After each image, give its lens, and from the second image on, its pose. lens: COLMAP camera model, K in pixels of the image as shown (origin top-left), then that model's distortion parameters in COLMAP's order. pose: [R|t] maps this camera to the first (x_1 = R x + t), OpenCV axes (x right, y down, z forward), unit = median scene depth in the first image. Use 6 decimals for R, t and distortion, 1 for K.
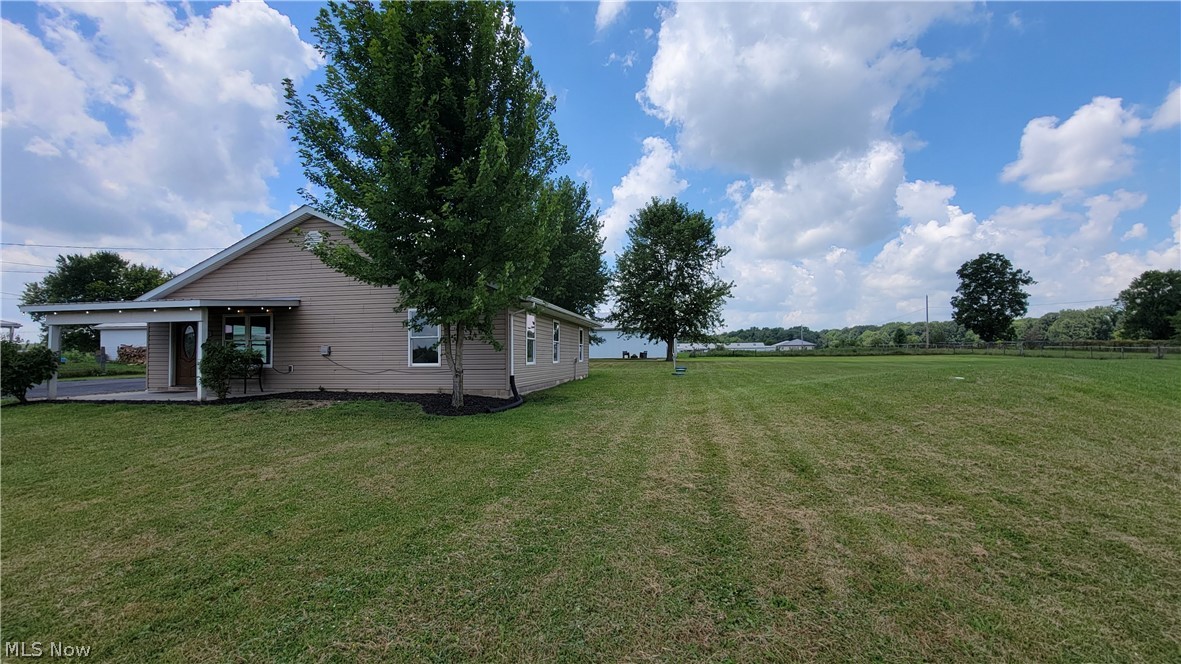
lens RADIAL K [[486.1, 0, 594.1], [0, 486.1, 347.9], [0, 0, 1]] dist [-0.002044, -0.000020]
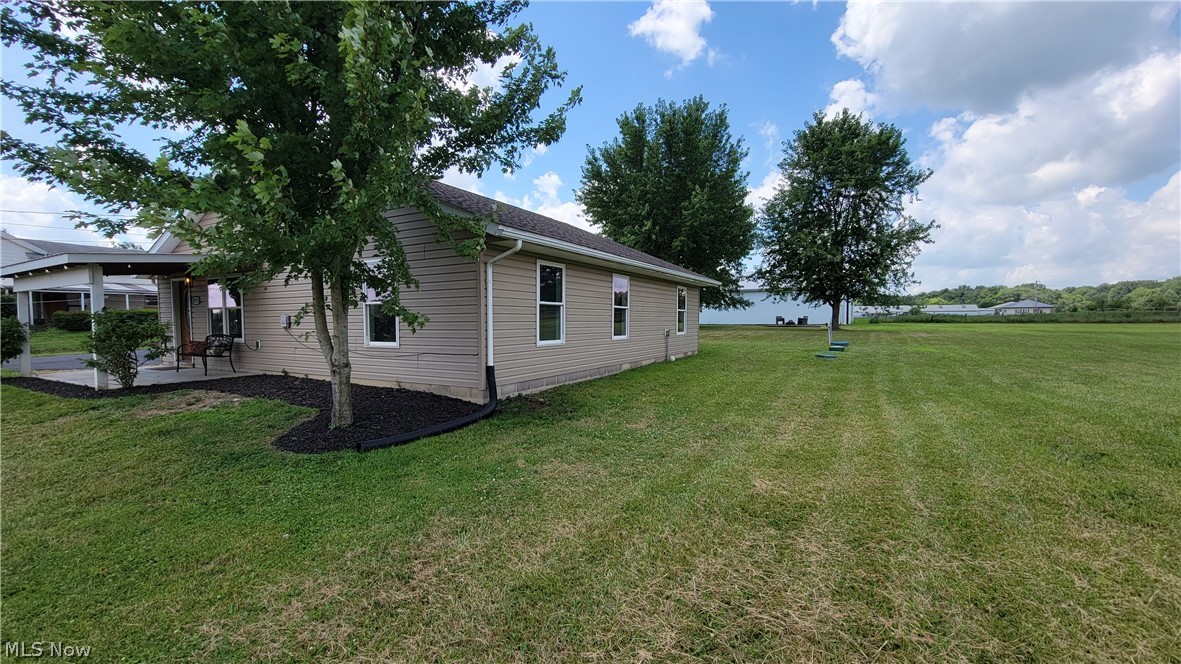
lens RADIAL K [[486.1, 0, 594.1], [0, 486.1, 347.9], [0, 0, 1]] dist [-0.002044, -0.000020]
pose [[0.946089, 0.023144, -0.323078, 0.045758], [0.001316, 0.997161, 0.075285, -0.003369], [0.323903, -0.071651, 0.943373, 0.146324]]
